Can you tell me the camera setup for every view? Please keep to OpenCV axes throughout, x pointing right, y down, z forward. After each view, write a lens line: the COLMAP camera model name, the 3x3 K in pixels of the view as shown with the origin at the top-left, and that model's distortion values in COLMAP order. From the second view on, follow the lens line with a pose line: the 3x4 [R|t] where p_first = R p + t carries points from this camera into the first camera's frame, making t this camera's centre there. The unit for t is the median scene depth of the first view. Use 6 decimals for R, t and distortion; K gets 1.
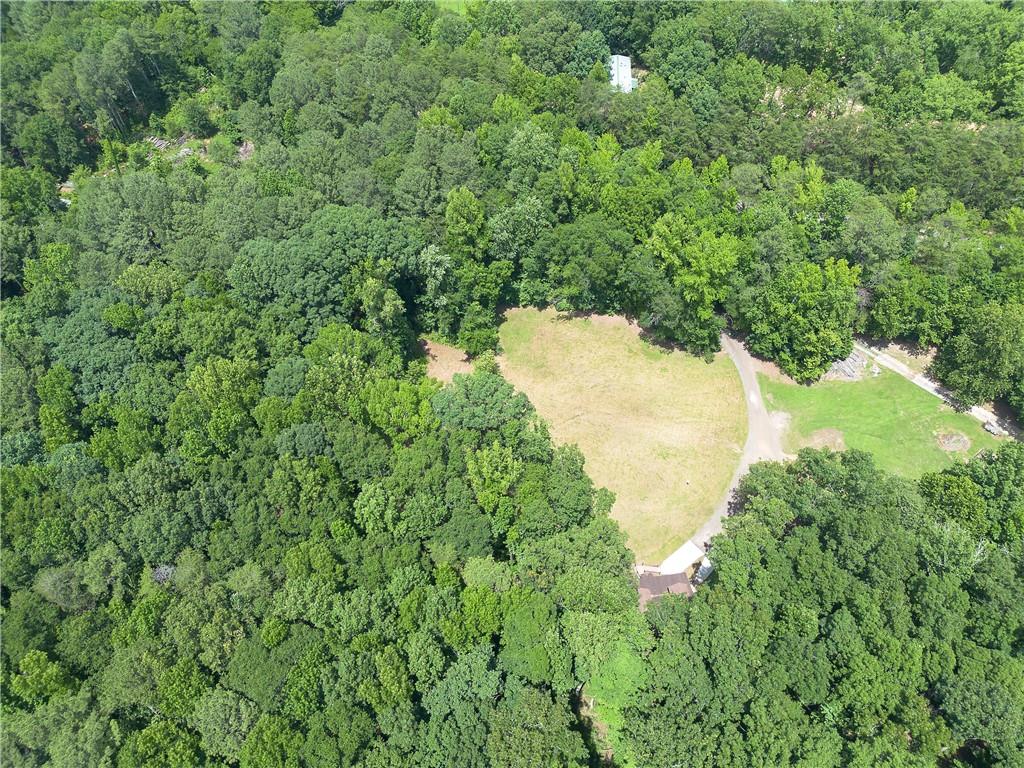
lens RADIAL K [[728.6, 0, 515.3], [0, 728.6, 378.5], [0, 0, 1]] dist [0.076257, -0.068668]
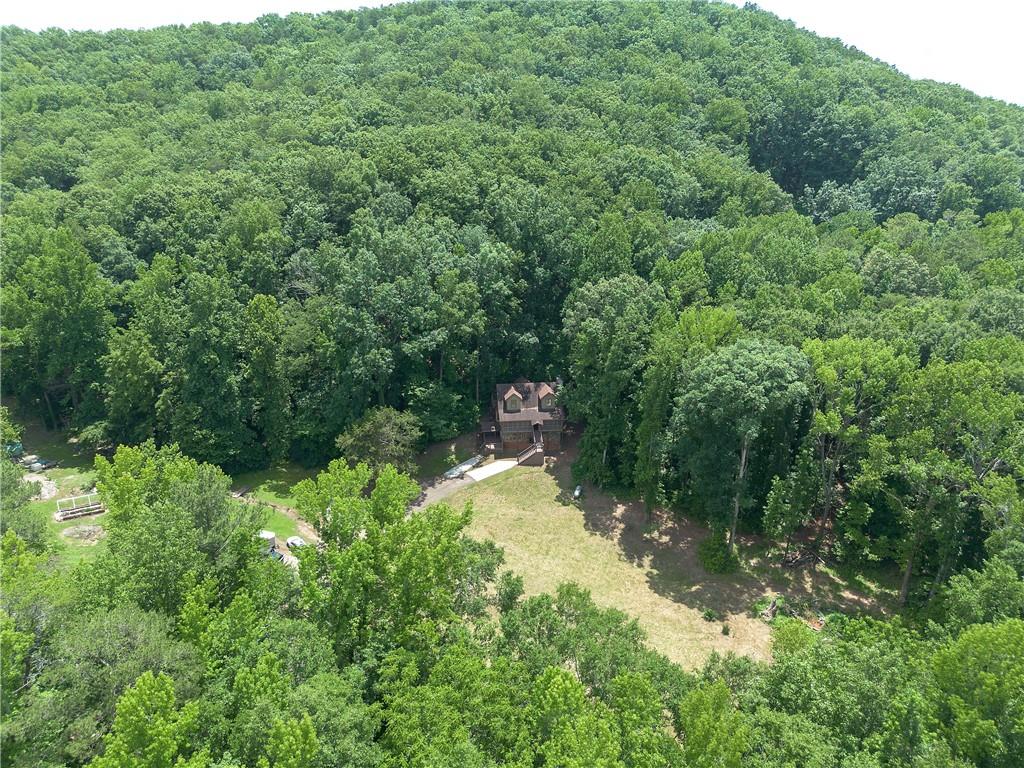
lens RADIAL K [[728.6, 0, 510.9], [0, 728.6, 383.6], [0, 0, 1]] dist [0.076257, -0.068668]
pose [[-0.998973, -0.006027, 0.044913, 0.134354], [0.041935, 0.252667, 0.966644, -0.580585], [-0.017174, 0.967535, -0.252155, 0.955151]]
